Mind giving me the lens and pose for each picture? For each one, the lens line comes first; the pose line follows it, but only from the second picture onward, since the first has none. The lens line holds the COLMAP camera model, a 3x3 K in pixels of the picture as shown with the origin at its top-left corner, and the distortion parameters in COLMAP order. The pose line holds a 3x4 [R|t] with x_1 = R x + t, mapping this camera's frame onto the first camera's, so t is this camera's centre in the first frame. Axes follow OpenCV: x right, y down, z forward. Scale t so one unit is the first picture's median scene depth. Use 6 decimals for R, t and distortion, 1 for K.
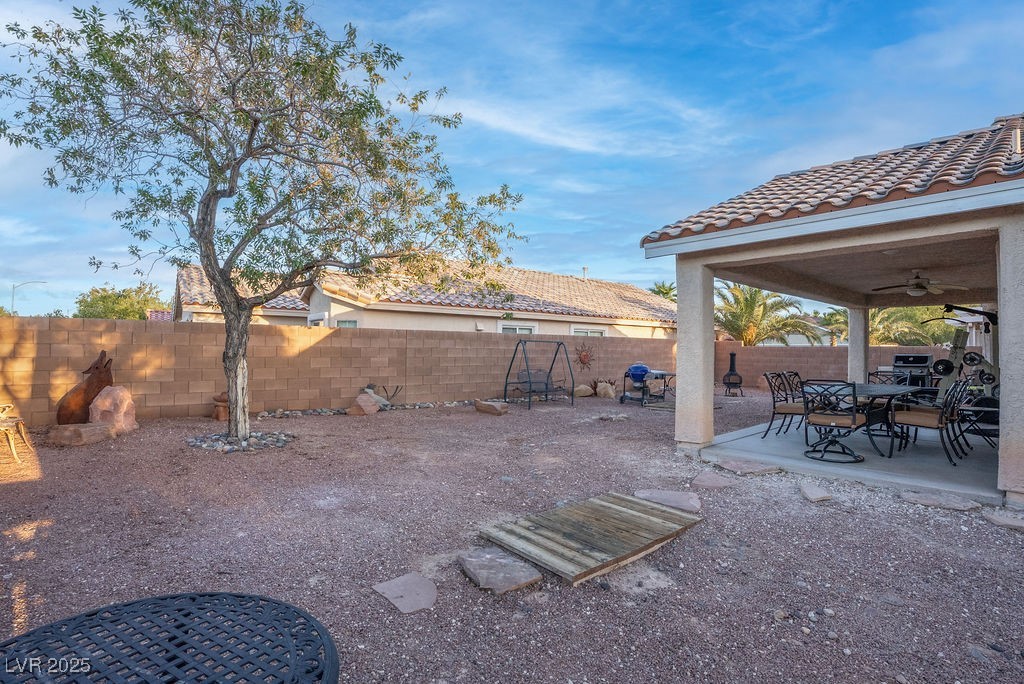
lens RADIAL K [[456.7, 0, 509.1], [0, 456.7, 340.7], [0, 0, 1]] dist [-0.003724, 0.000326]
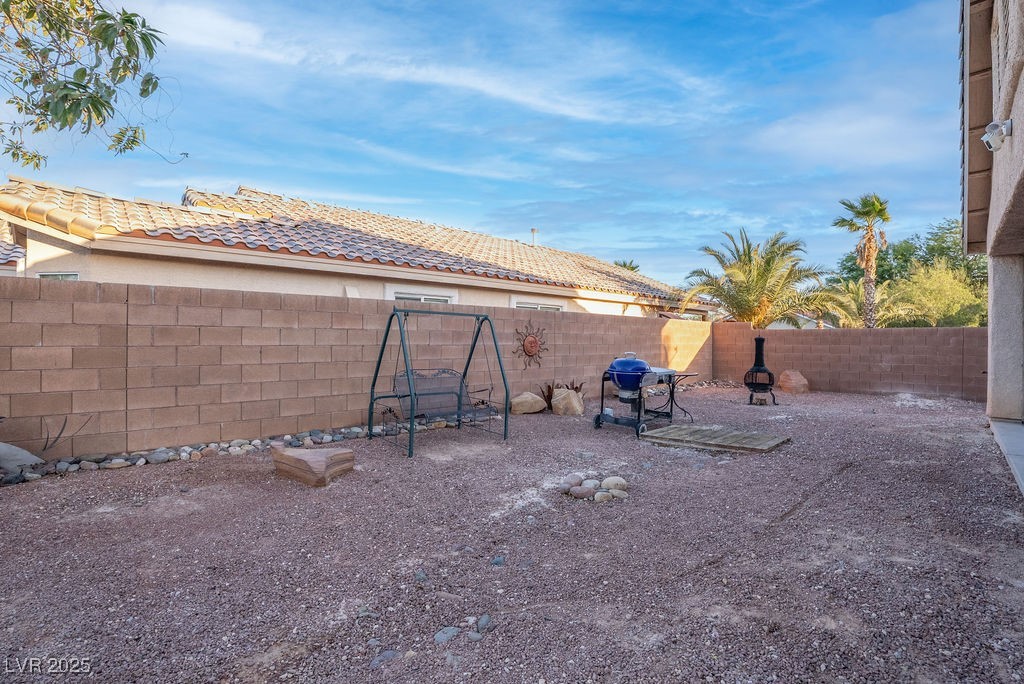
lens RADIAL K [[465.5, 0, 506.0], [0, 465.5, 345.6], [0, 0, 1]] dist [-0.024117, 0.012175]
pose [[0.995179, -0.007436, 0.097795, 0.078064], [0.004566, 0.999553, 0.029533, 0.019770], [-0.097971, -0.028945, 0.994768, 0.427183]]
